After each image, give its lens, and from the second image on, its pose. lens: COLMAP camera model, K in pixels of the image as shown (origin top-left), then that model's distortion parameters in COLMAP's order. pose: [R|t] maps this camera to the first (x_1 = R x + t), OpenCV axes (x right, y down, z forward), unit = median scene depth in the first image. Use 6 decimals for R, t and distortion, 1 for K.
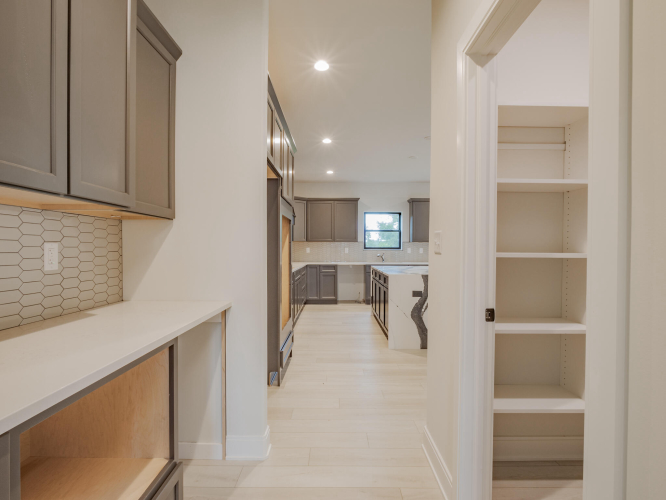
lens RADIAL K [[355.5, 0, 333.0], [0, 355.5, 250.0], [0, 0, 1]] dist [-0.004623, -0.000827]
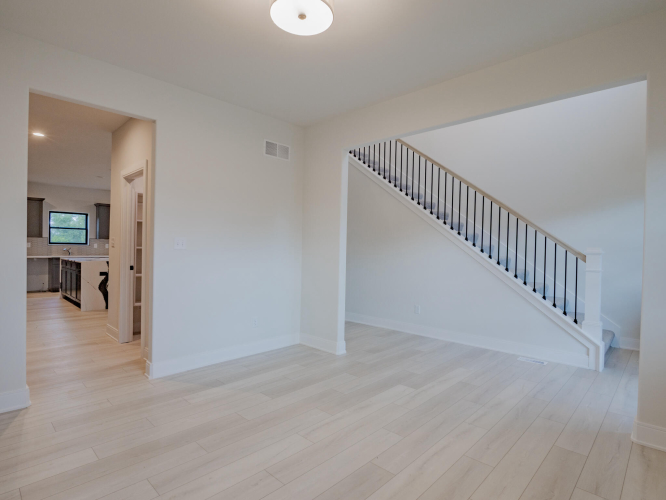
lens RADIAL K [[355.5, 0, 333.0], [0, 355.5, 250.0], [0, 0, 1]] dist [-0.004623, -0.000827]
pose [[0.691476, 0.001099, 0.722399, -0.114416], [-0.009100, 0.999933, 0.007189, -0.000019], [-0.722342, -0.011545, 0.691439, -0.483227]]
